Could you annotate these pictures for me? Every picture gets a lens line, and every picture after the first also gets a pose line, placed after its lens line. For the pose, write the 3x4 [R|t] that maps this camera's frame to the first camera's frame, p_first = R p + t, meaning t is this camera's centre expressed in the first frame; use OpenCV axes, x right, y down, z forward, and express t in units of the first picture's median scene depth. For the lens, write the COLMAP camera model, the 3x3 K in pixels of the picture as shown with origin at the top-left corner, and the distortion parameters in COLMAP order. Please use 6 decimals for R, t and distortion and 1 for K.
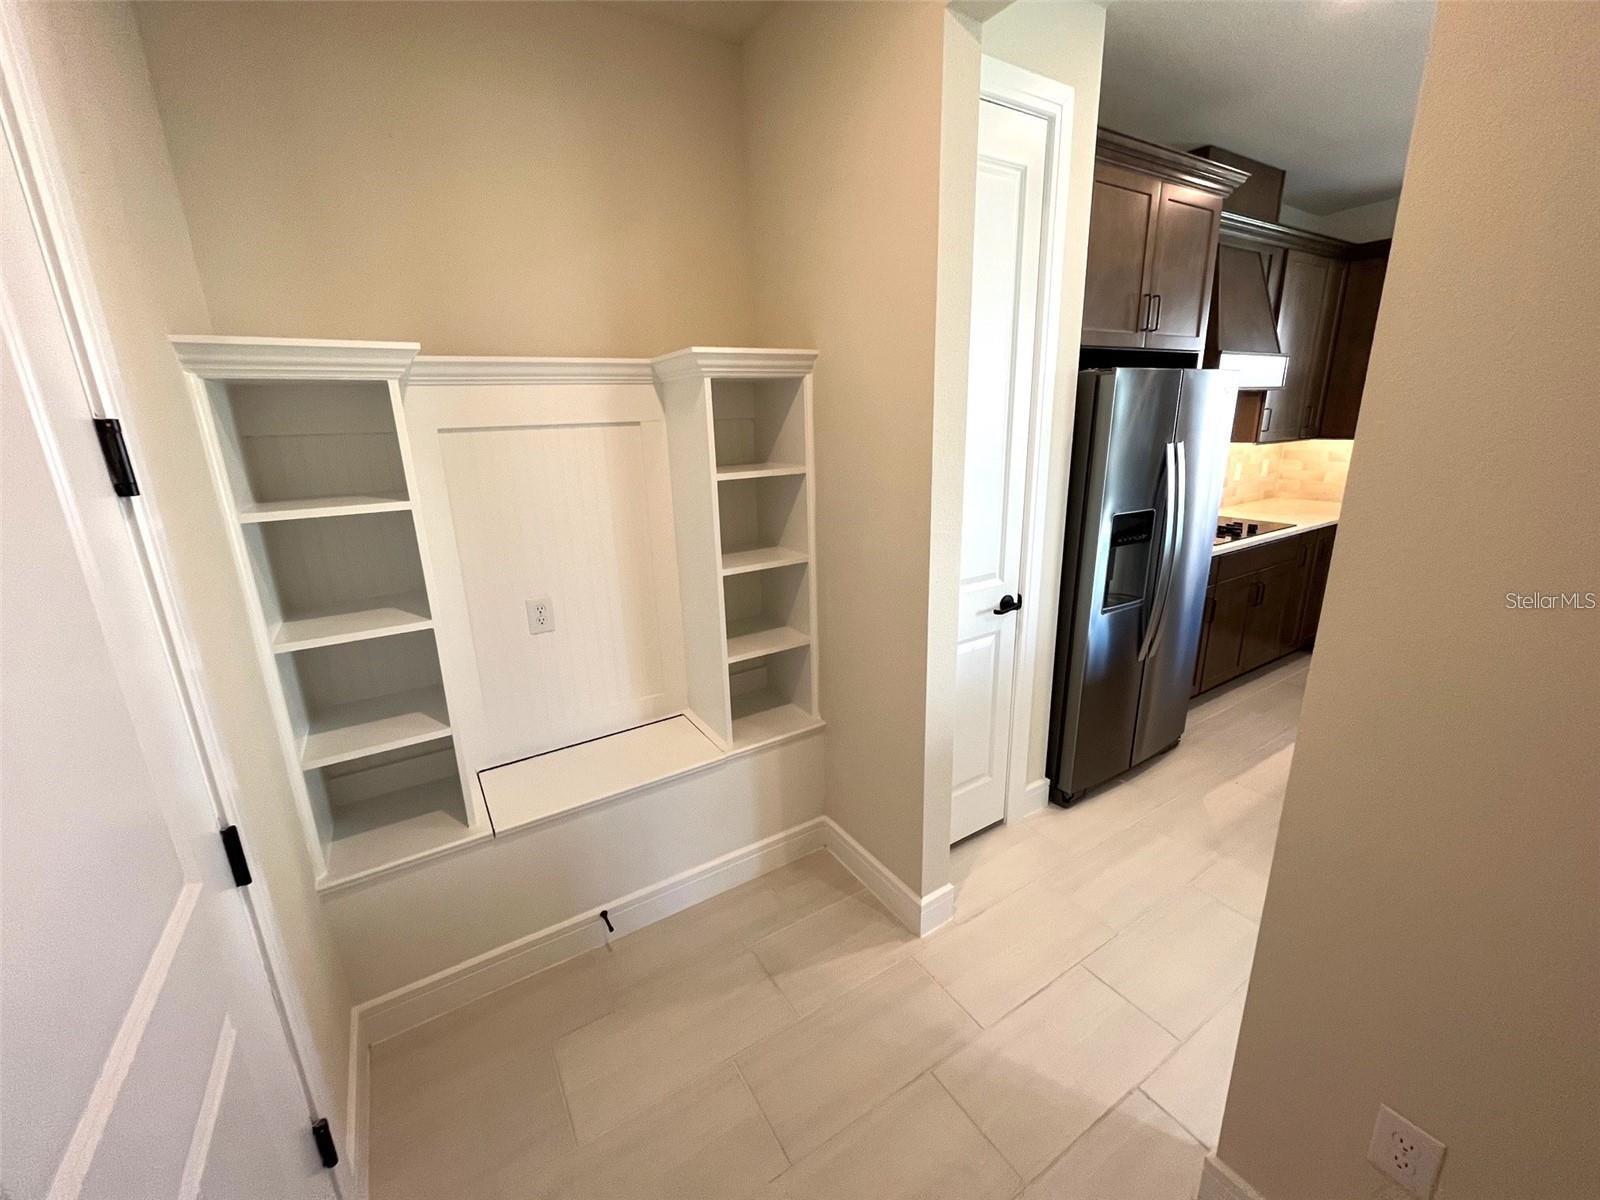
lens RADIAL K [[644.9, 0, 793.9], [0, 644.9, 593.9], [0, 0, 1]] dist [-0.002768, -0.000320]
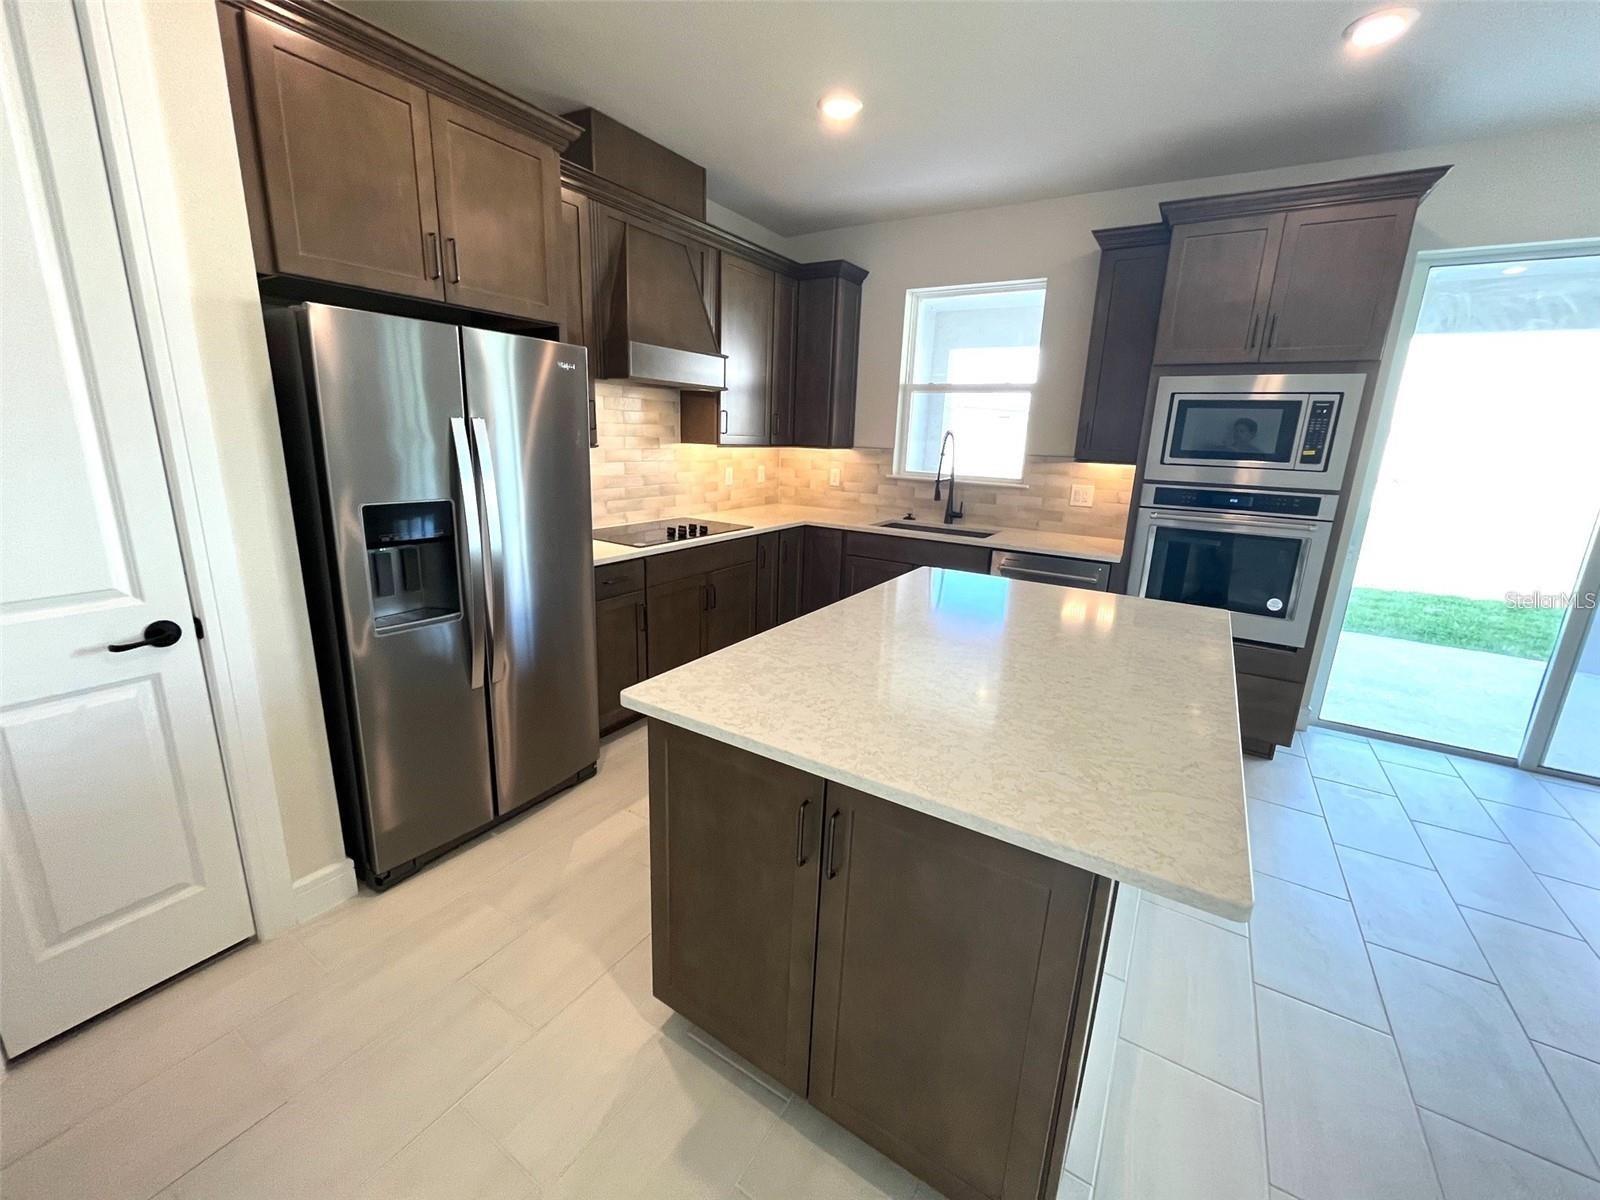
lens RADIAL K [[644.9, 0, 796.2], [0, 644.9, 591.6], [0, 0, 1]] dist [-0.002768, -0.000320]
pose [[0.896574, -0.044960, 0.440605, 0.421696], [0.055910, 0.998365, -0.011895, 0.011196], [-0.439350, 0.035299, 0.897622, 0.070229]]
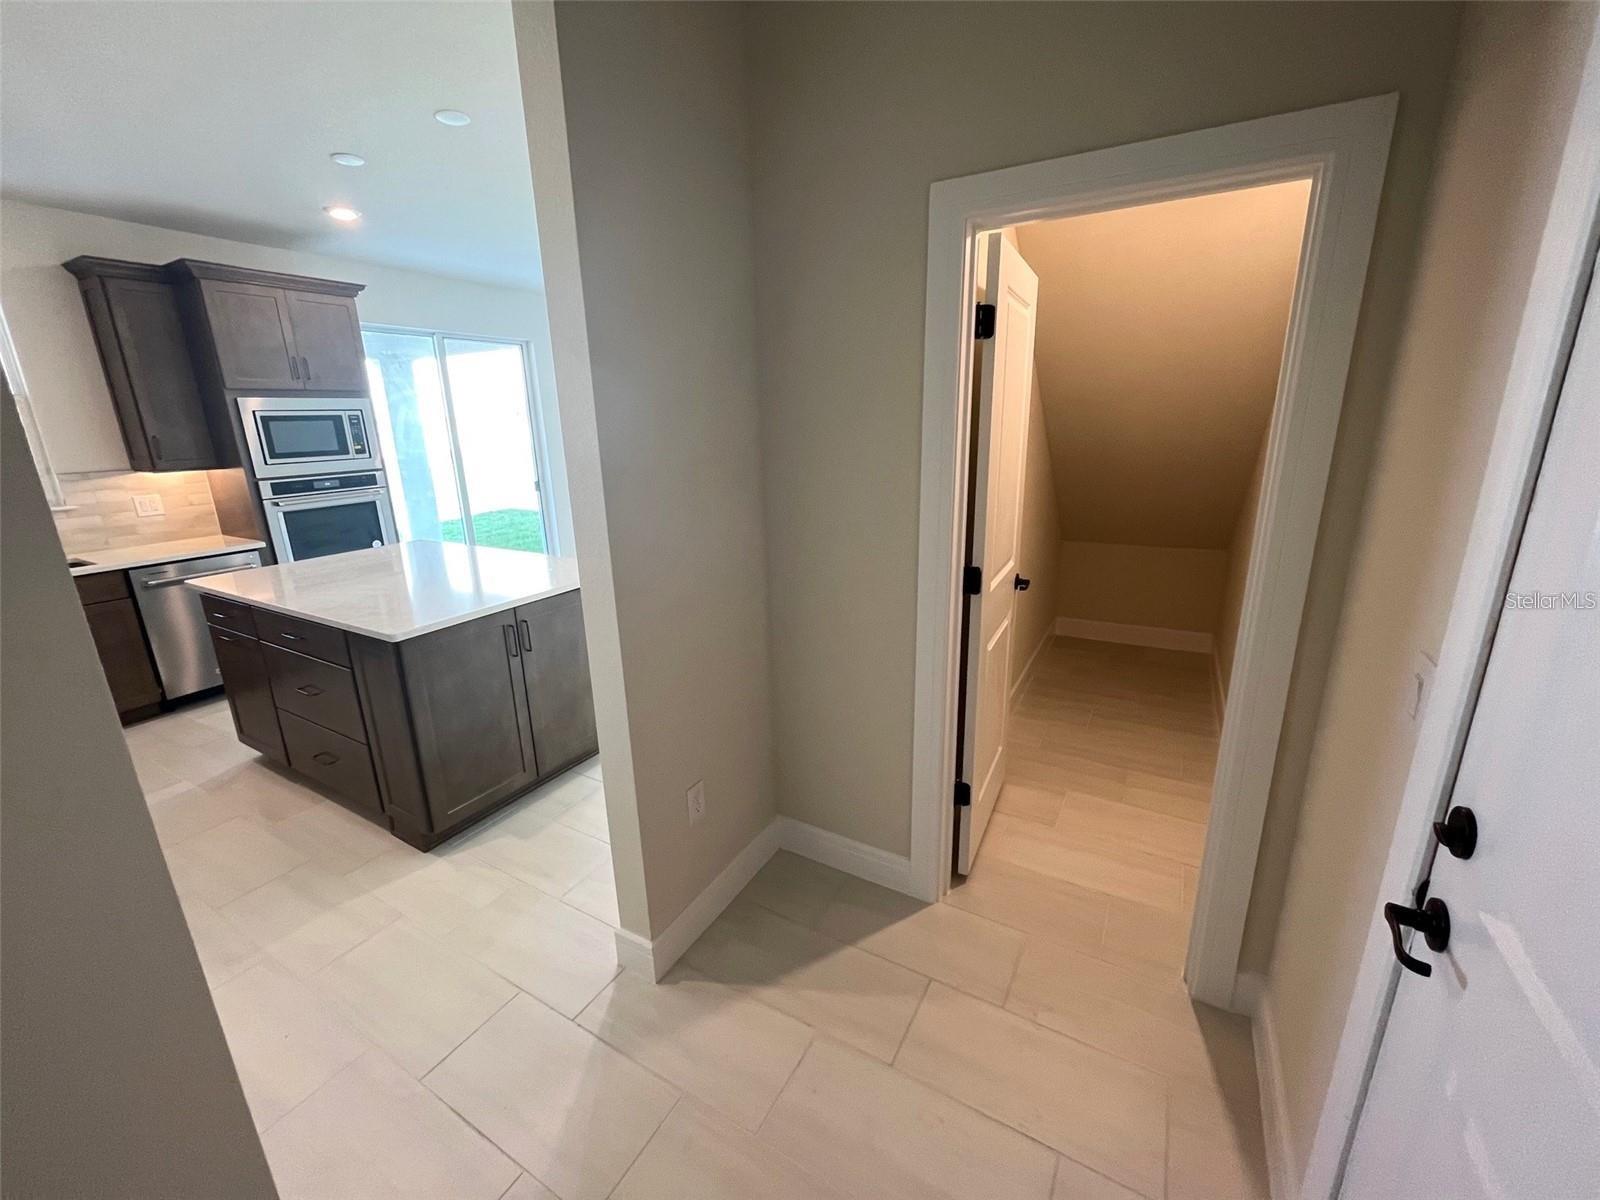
lens RADIAL K [[644.9, 0, 801.2], [0, 644.9, 588.6], [0, 0, 1]] dist [-0.002768, -0.000320]
pose [[-0.475677, -0.187400, 0.859426, -0.220665], [0.271617, 0.898001, 0.346147, -0.087216], [-0.836633, 0.398089, -0.376258, 0.360422]]
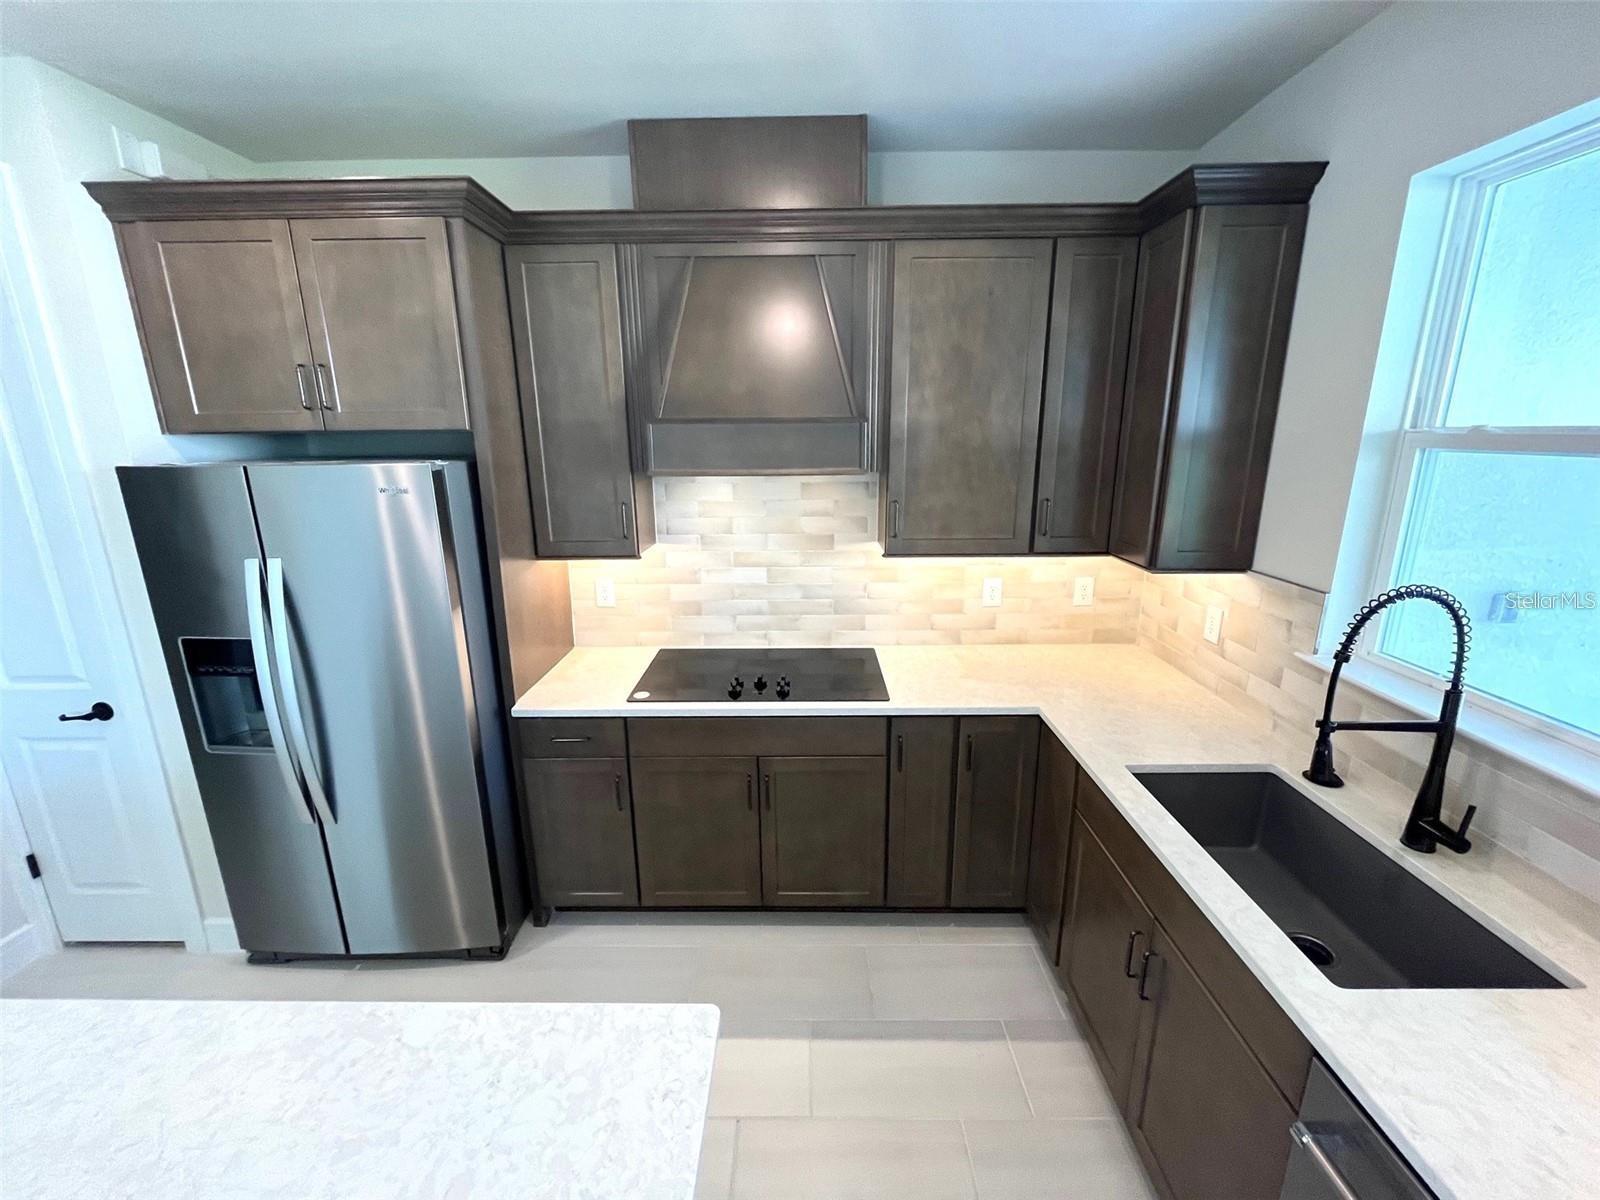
lens RADIAL K [[644.9, 0, 797.4], [0, 644.9, 591.4], [0, 0, 1]] dist [-0.002768, -0.000320]
pose [[0.843725, 0.151367, -0.514991, 1.082151], [-0.159315, 0.986801, 0.029031, -0.226878], [0.512588, 0.057552, 0.856704, 0.476931]]
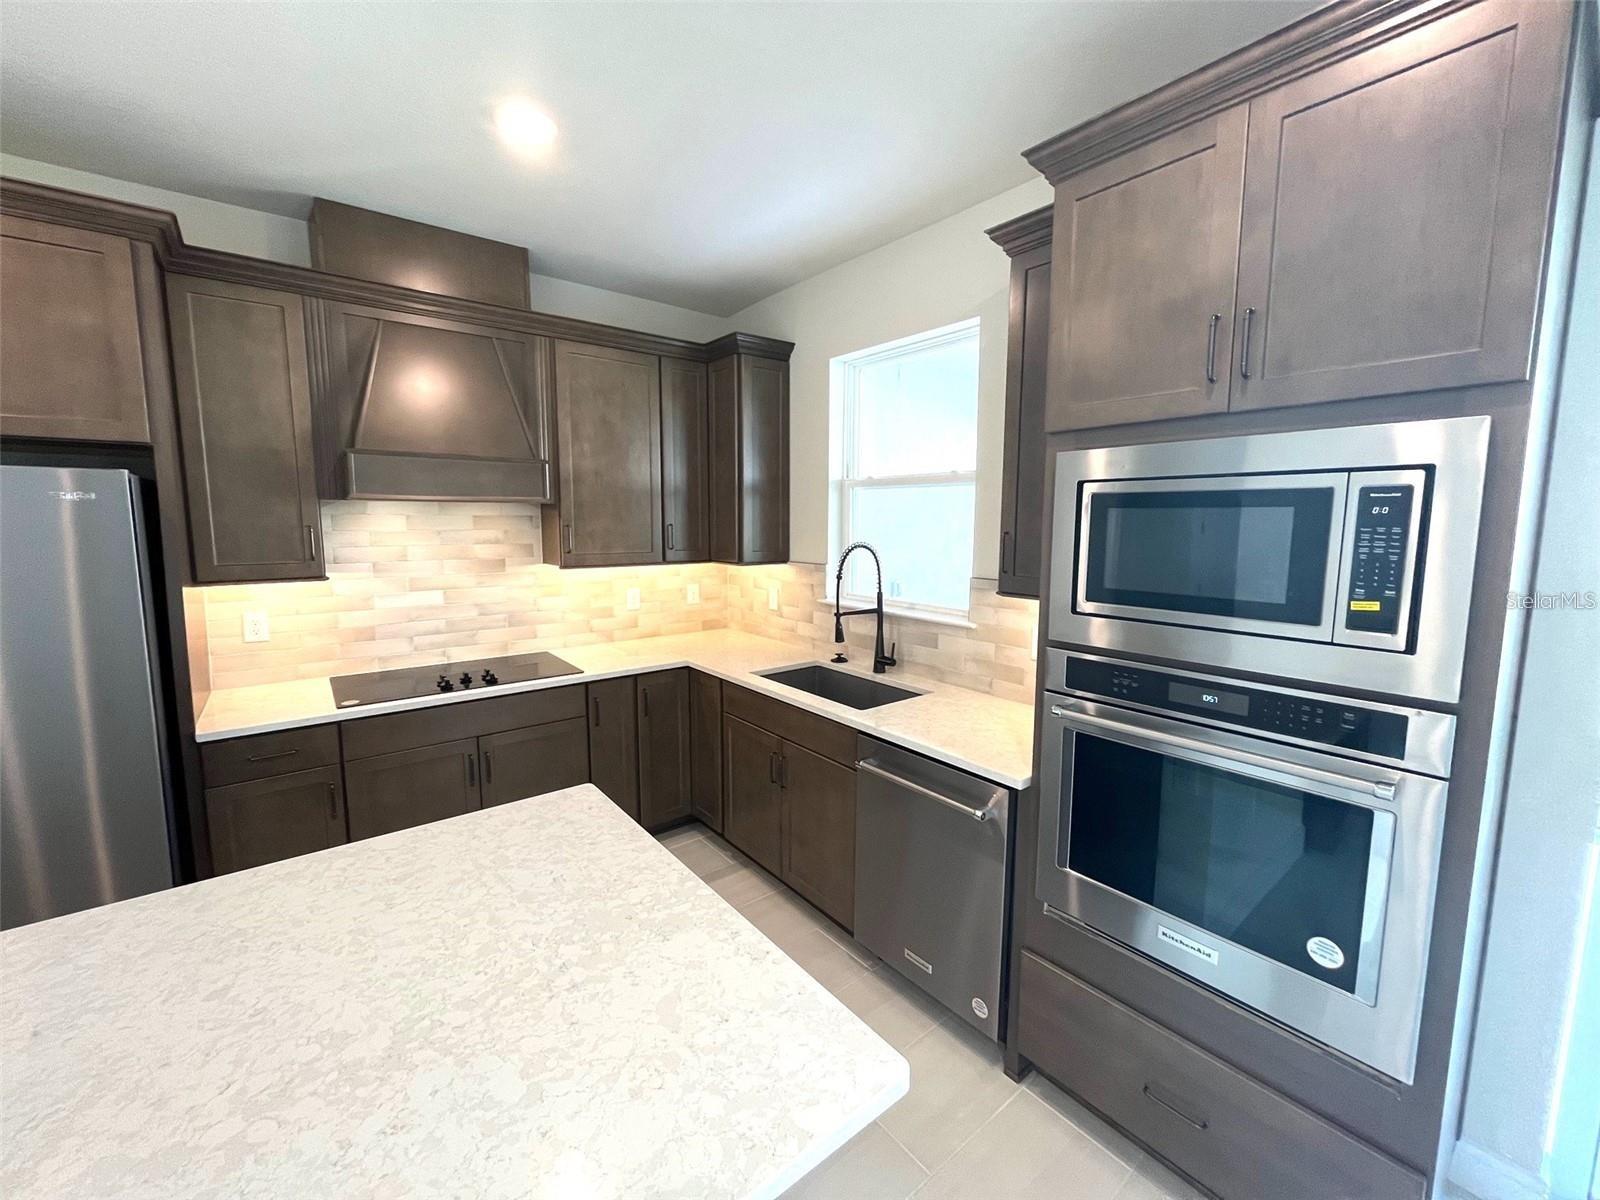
lens RADIAL K [[644.9, 0, 796.8], [0, 644.9, 591.8], [0, 0, 1]] dist [-0.002768, -0.000320]
pose [[0.993191, 0.022289, 0.114349, 1.022696], [-0.004210, 0.987753, -0.155971, -0.089206], [-0.116425, 0.154428, 0.981120, 0.205628]]
